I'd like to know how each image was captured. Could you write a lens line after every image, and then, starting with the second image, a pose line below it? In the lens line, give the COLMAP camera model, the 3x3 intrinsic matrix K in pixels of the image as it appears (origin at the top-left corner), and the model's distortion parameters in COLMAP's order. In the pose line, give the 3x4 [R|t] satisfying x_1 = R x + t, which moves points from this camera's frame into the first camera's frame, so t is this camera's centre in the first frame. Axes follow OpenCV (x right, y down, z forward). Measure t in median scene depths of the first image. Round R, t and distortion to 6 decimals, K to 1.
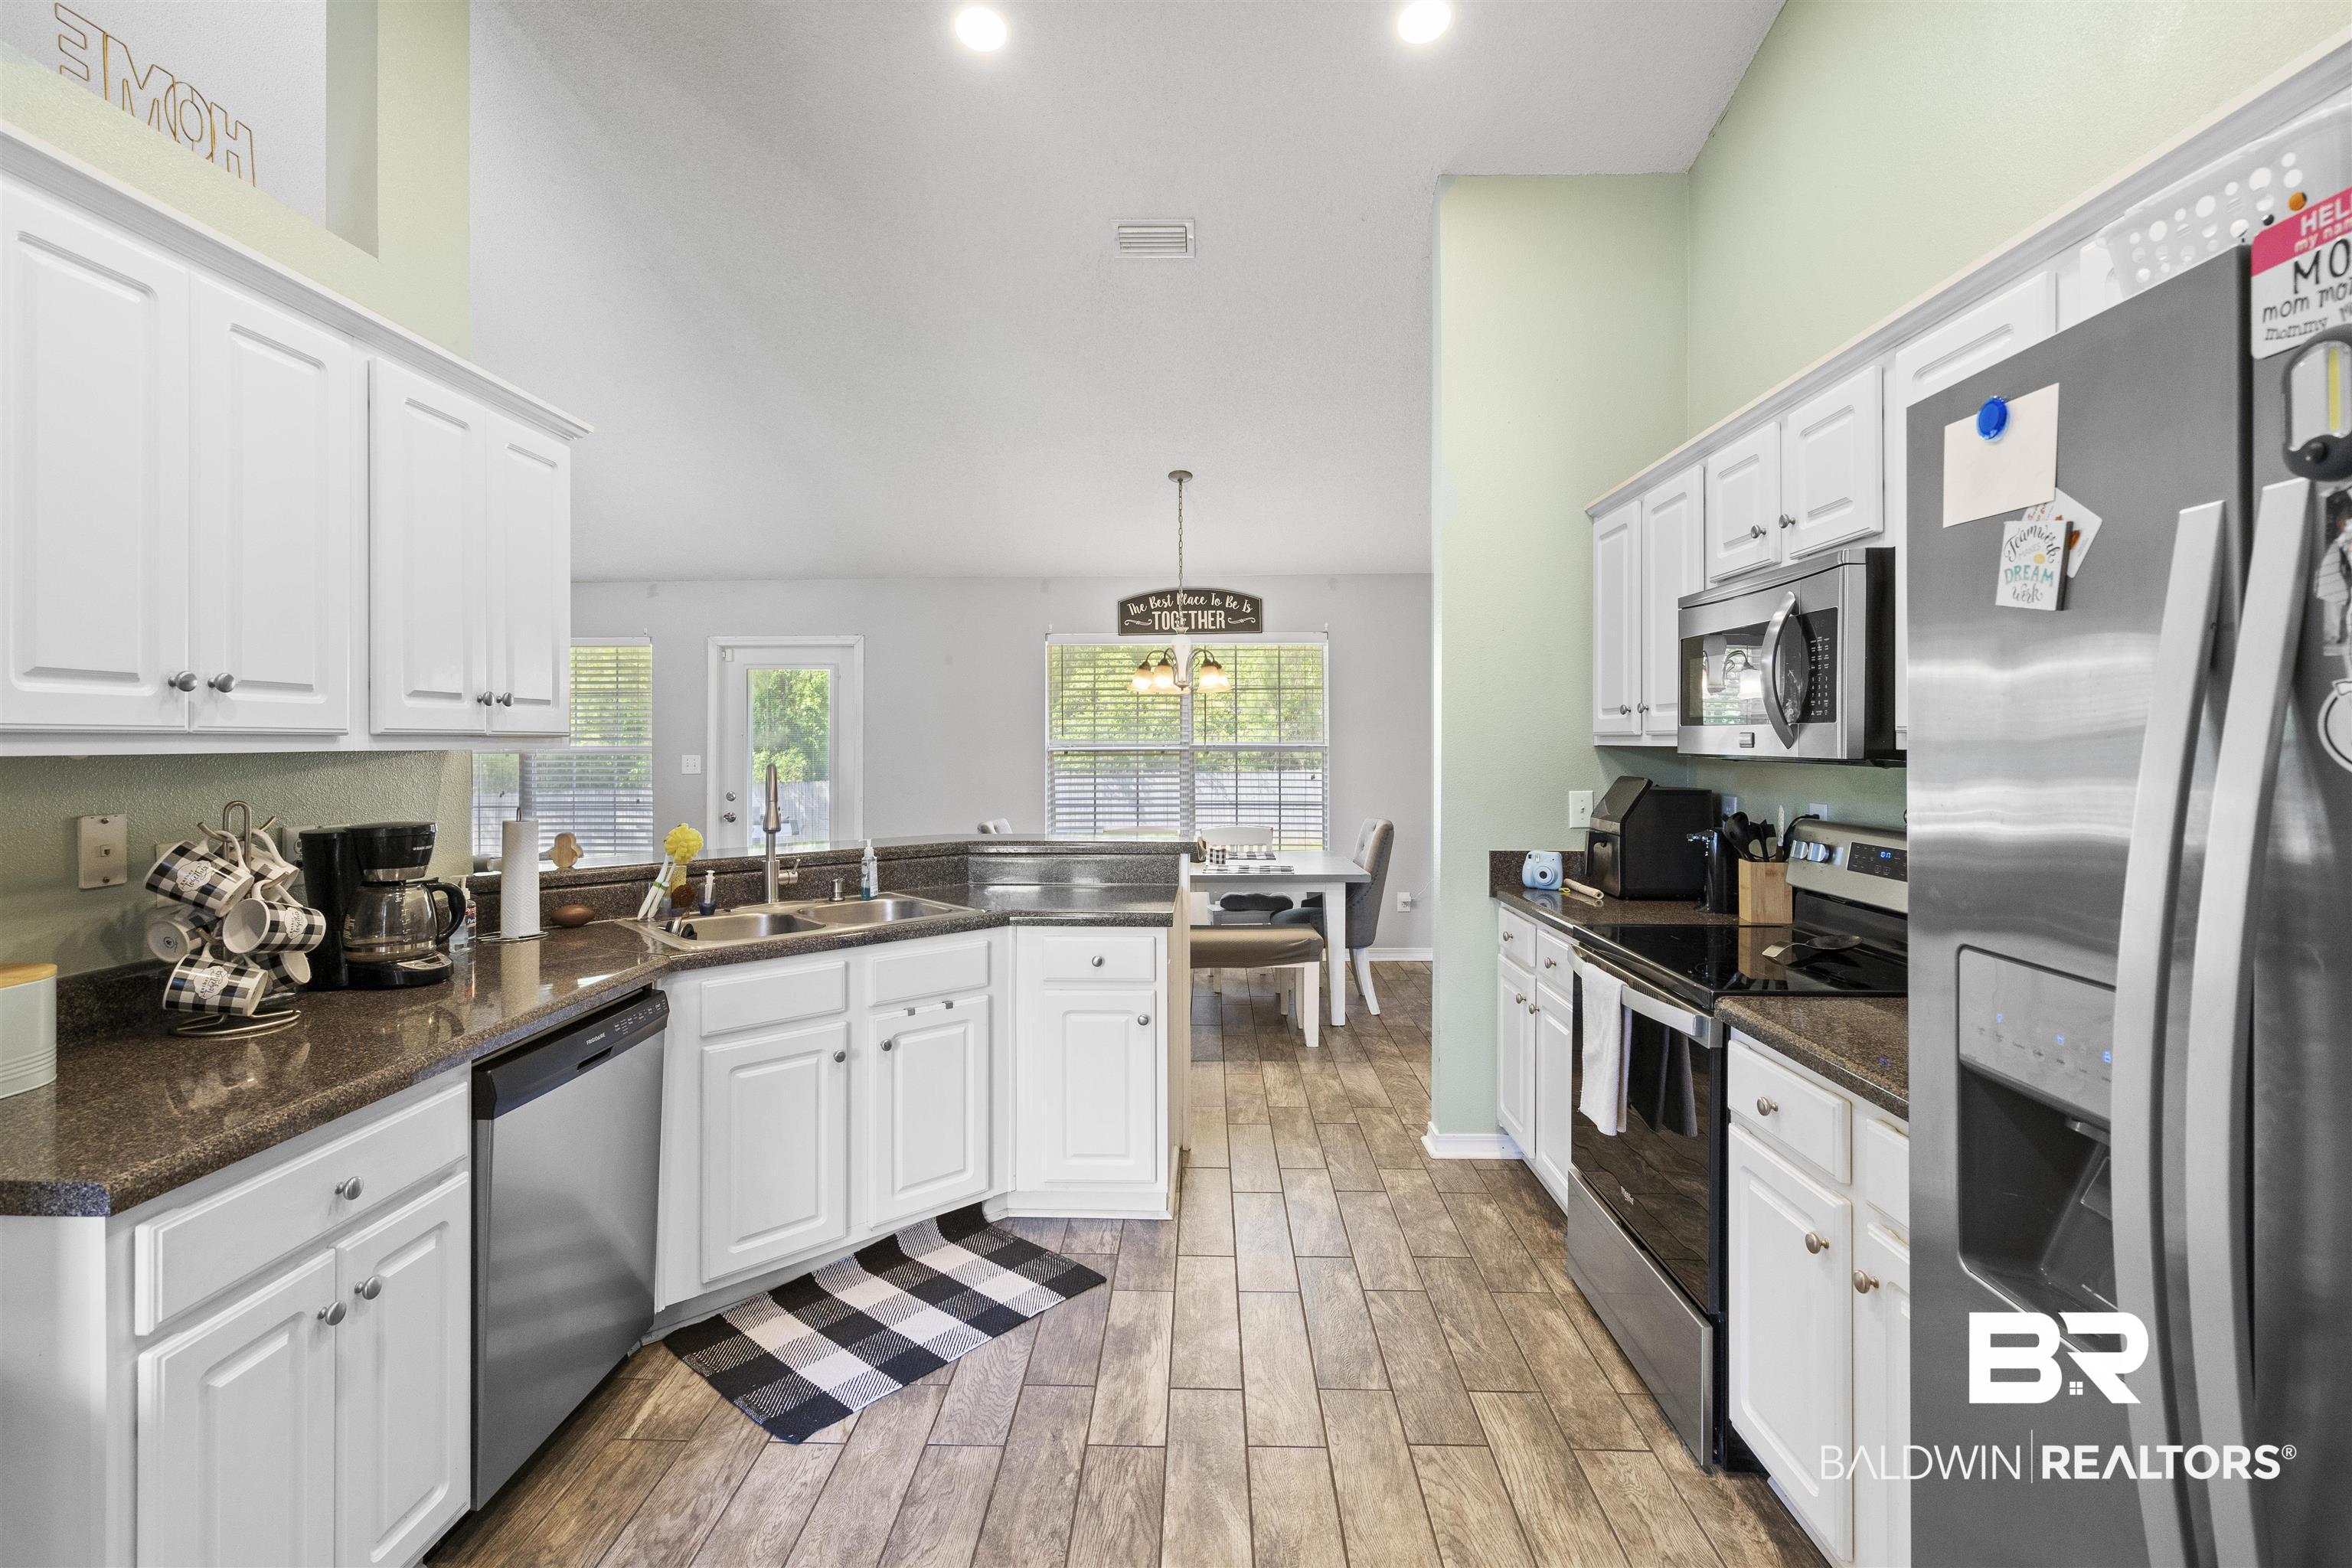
lens RADIAL K [[1093.5, 0, 1167.6], [0, 1093.5, 745.9], [0, 0, 1]] dist [-0.002913, 0.003452]
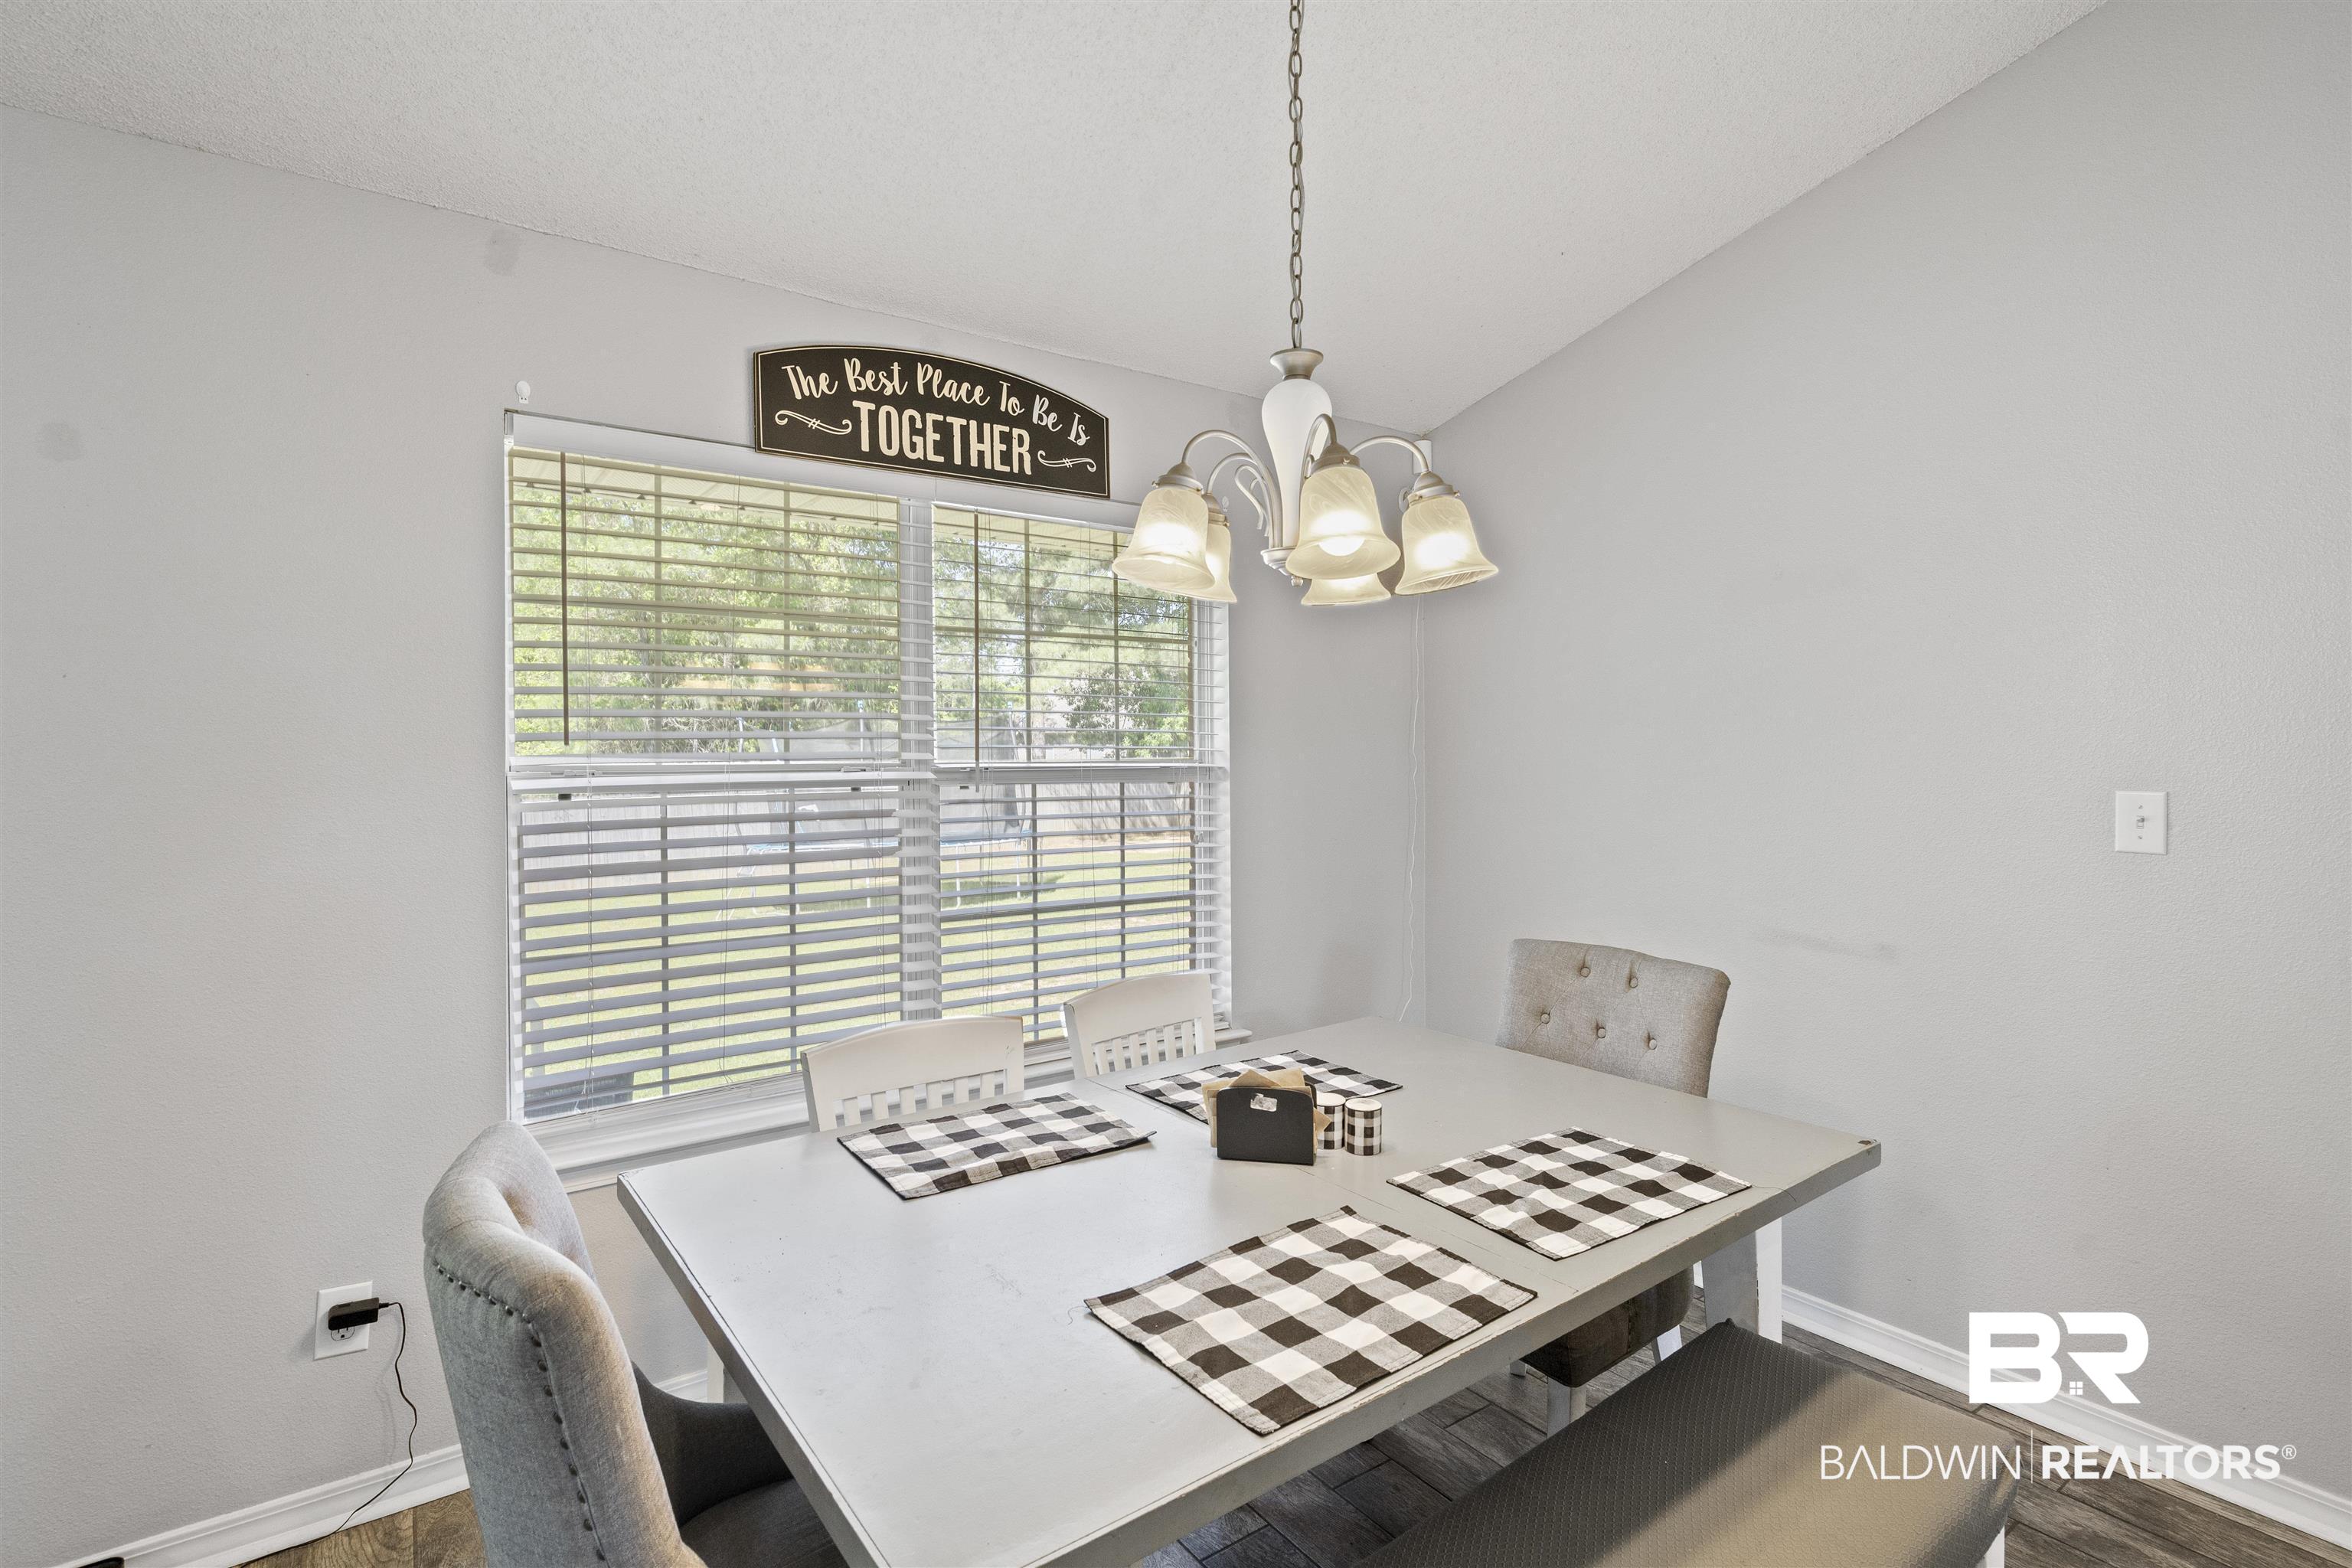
lens RADIAL K [[1093.5, 0, 1162.7], [0, 1093.5, 753.7], [0, 0, 1]] dist [-0.002913, 0.003452]
pose [[0.789988, -0.001451, 0.613120, -0.328028], [0.003226, 0.999993, -0.001790, -0.009803], [-0.613114, 0.003392, 0.789987, 1.381205]]
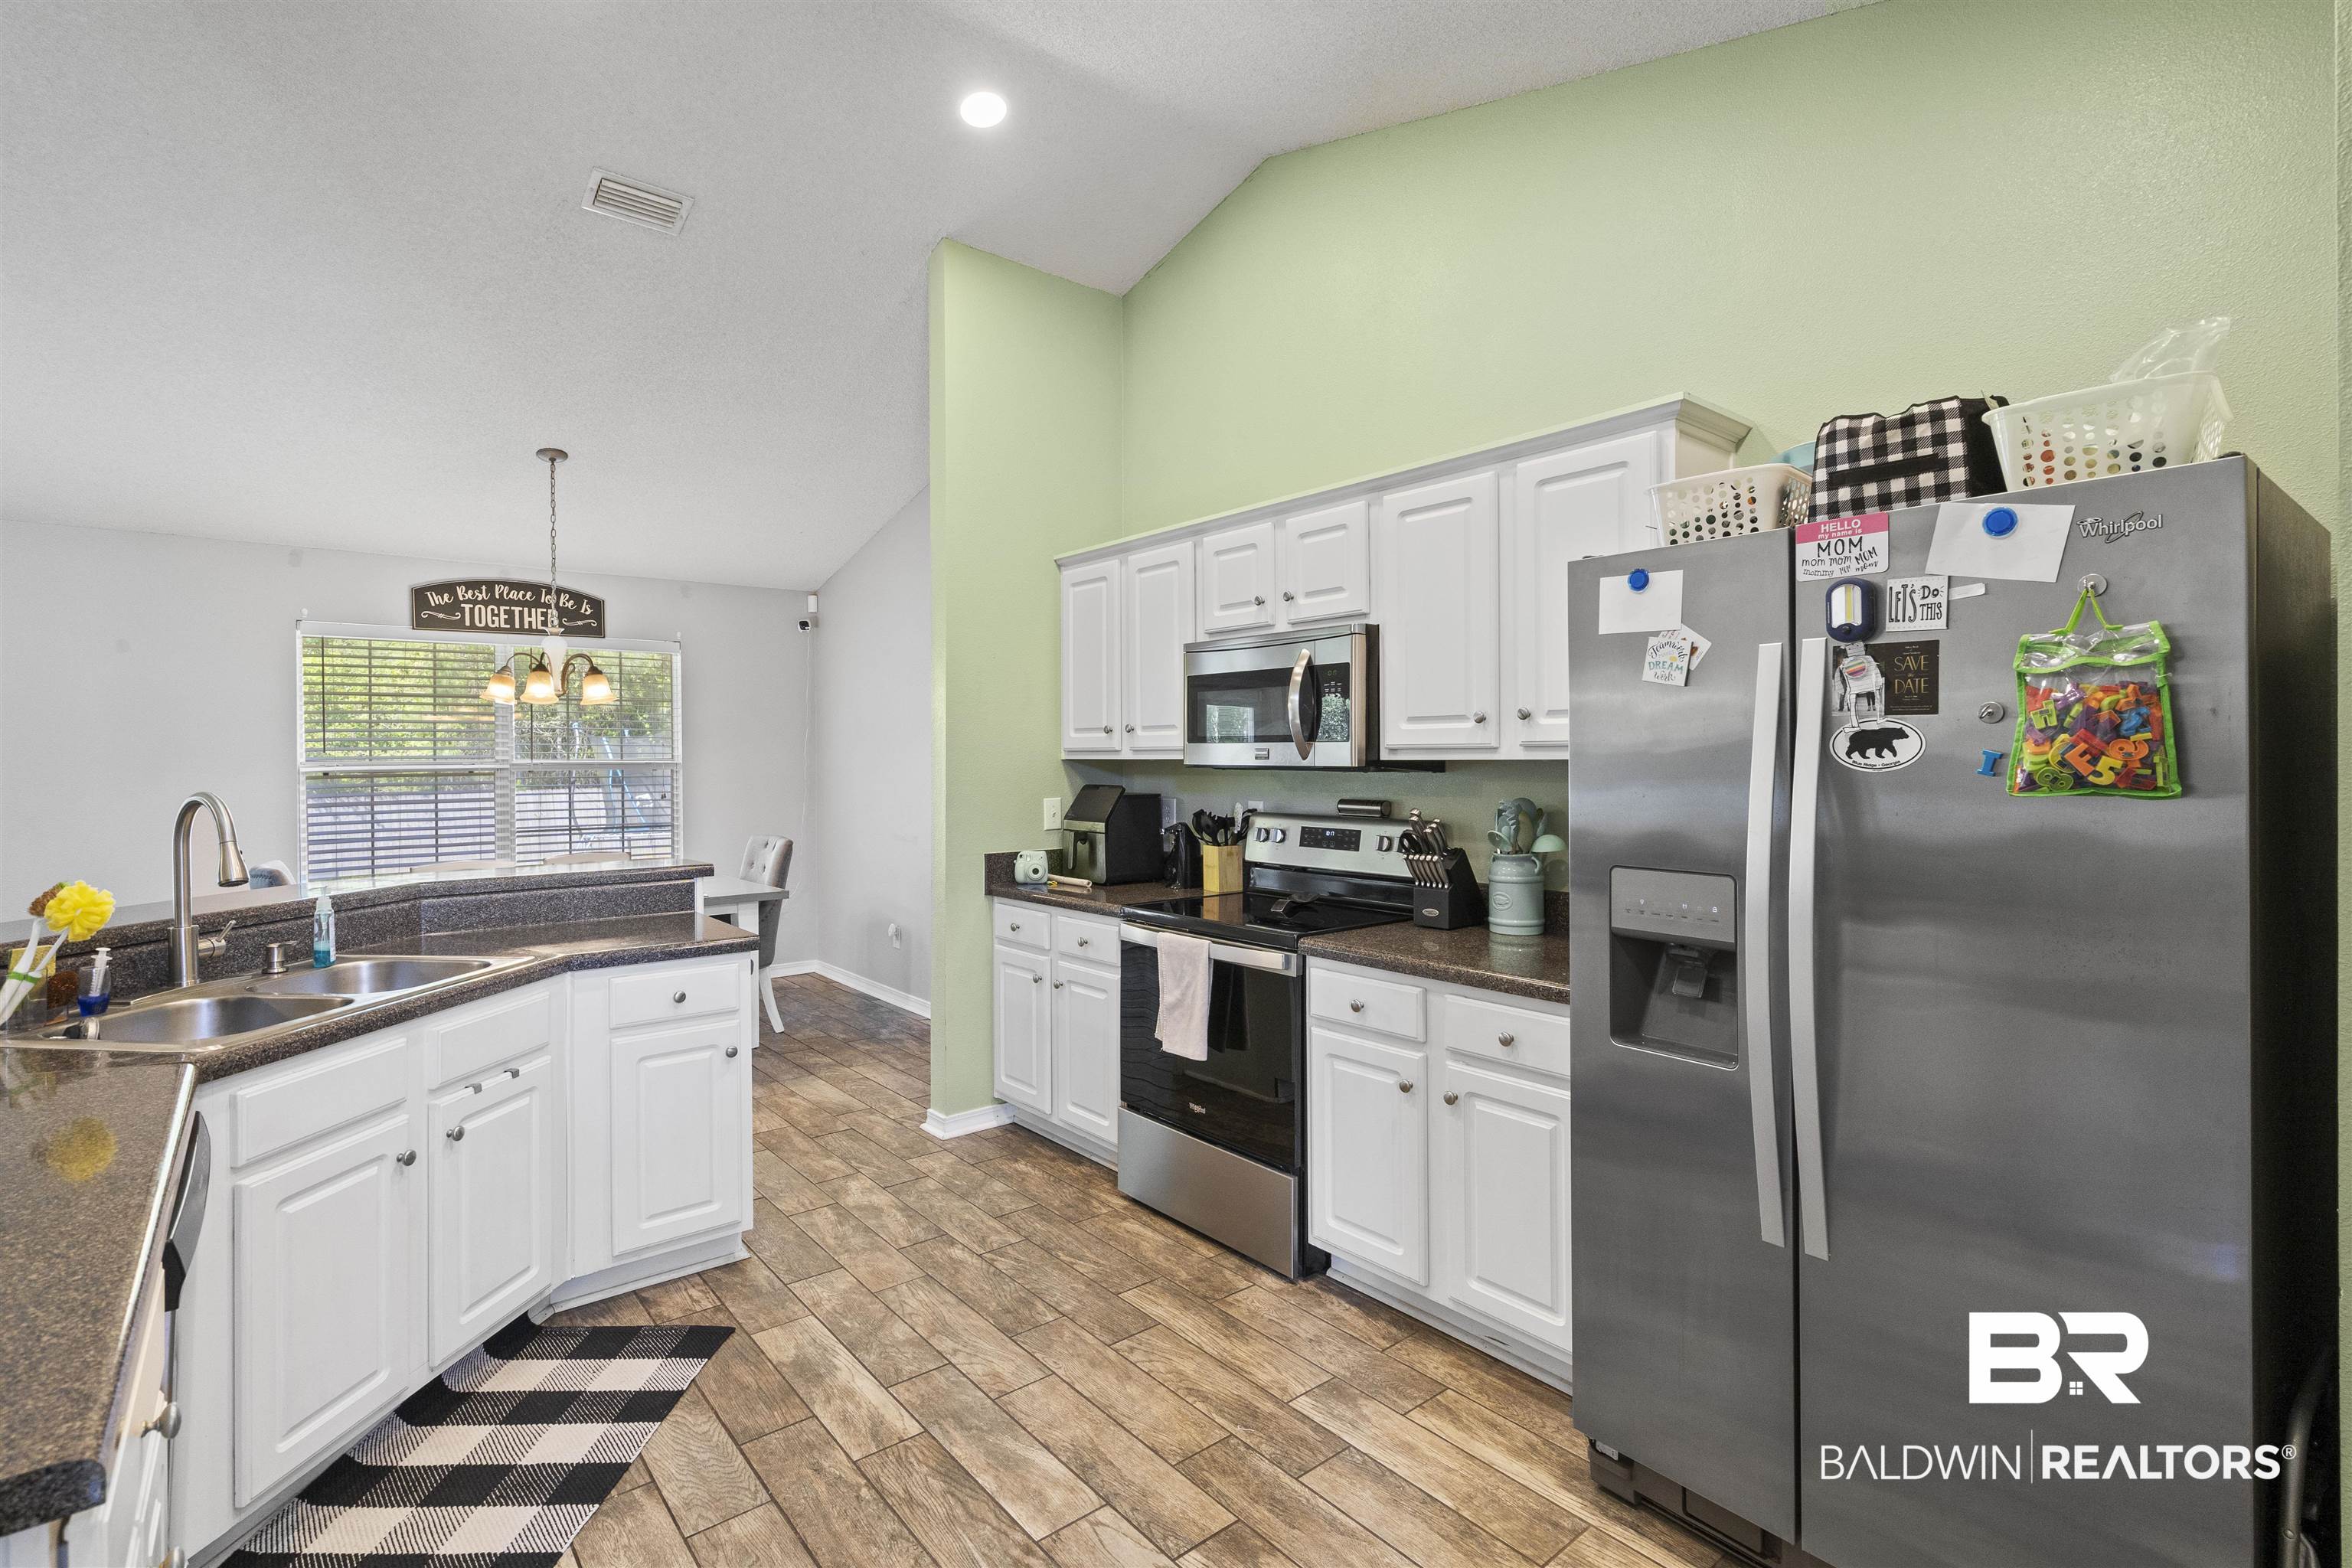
lens RADIAL K [[1093.5, 0, 1161.4], [0, 1093.5, 759.3], [0, 0, 1]] dist [-0.002913, 0.003452]
pose [[0.754294, -0.005067, 0.656517, -0.337386], [0.007114, 0.999975, -0.000455, 0.000909], [-0.656498, 0.005014, 0.754311, 0.039794]]
